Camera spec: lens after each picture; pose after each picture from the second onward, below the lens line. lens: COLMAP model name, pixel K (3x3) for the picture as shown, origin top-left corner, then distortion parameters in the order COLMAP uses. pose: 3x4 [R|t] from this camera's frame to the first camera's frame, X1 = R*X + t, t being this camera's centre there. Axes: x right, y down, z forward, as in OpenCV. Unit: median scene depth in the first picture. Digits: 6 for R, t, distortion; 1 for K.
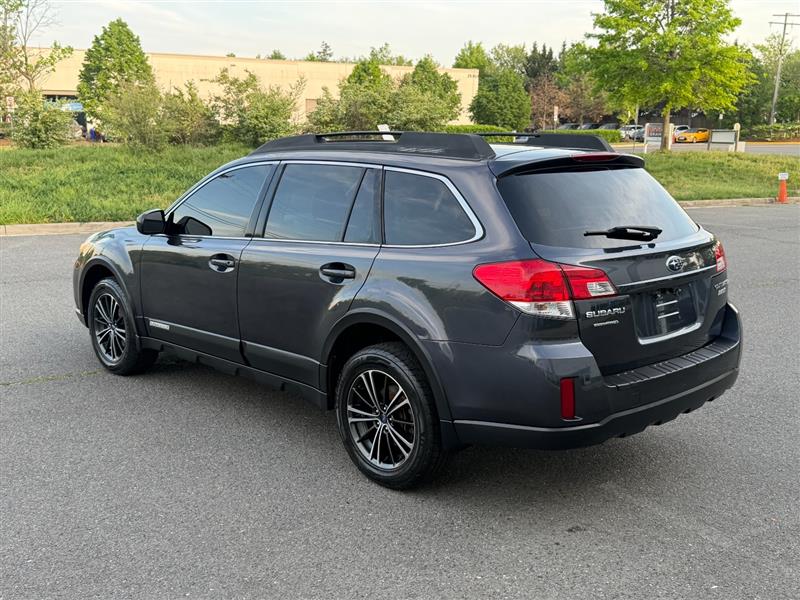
lens RADIAL K [[834.2, 0, 399.8], [0, 834.2, 300.6], [0, 0, 1]] dist [0.180279, -0.405732]
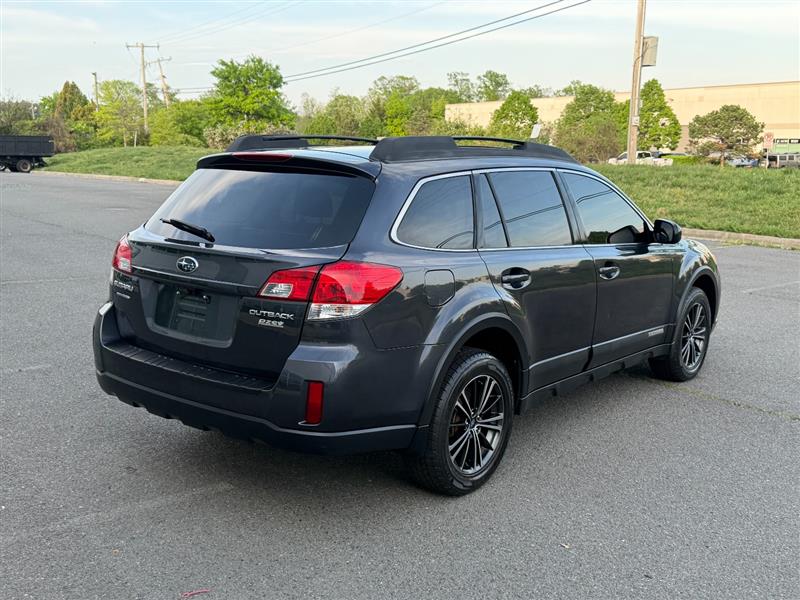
lens RADIAL K [[834.2, 0, 399.8], [0, 834.2, 300.6], [0, 0, 1]] dist [0.180279, -0.405732]
pose [[0.123162, 0.171417, -0.977470, 0.832928], [-0.206369, 0.967860, 0.143729, -0.122791], [0.970692, 0.184017, 0.154579, 0.697022]]
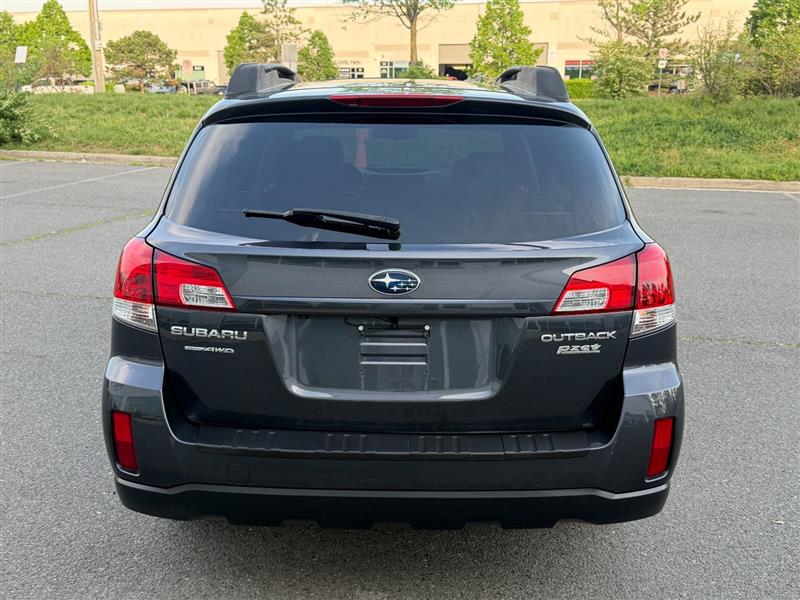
lens RADIAL K [[834.2, 0, 399.8], [0, 834.2, 300.6], [0, 0, 1]] dist [0.180279, -0.405732]
pose [[0.714350, 0.173037, -0.678057, 0.466705], [-0.136754, 0.984783, 0.107237, -0.060162], [0.686296, 0.016122, 0.727144, 0.363302]]
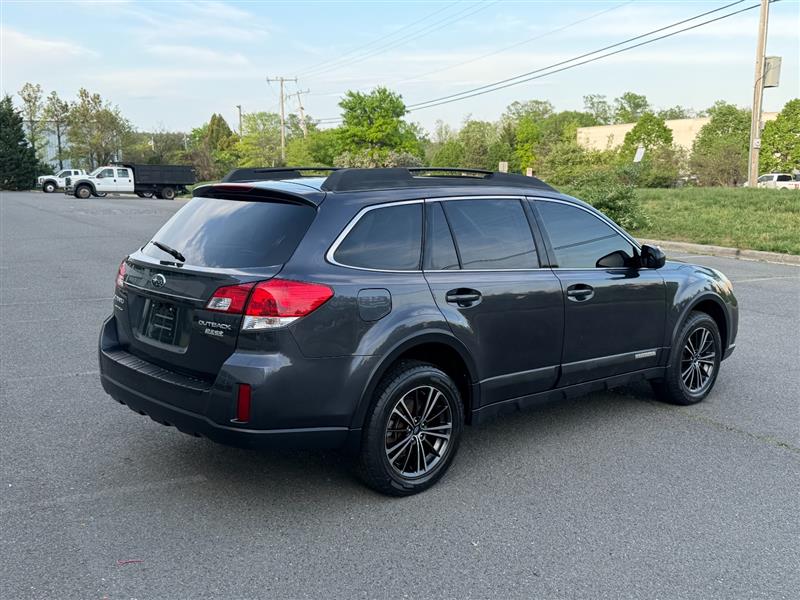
lens RADIAL K [[834.2, 0, 399.8], [0, 834.2, 300.6], [0, 0, 1]] dist [0.180279, -0.405732]
pose [[-0.035368, 0.143811, -0.988973, 0.907380], [-0.200746, 0.968400, 0.147998, -0.158137], [0.979005, 0.203766, -0.005381, 0.843351]]
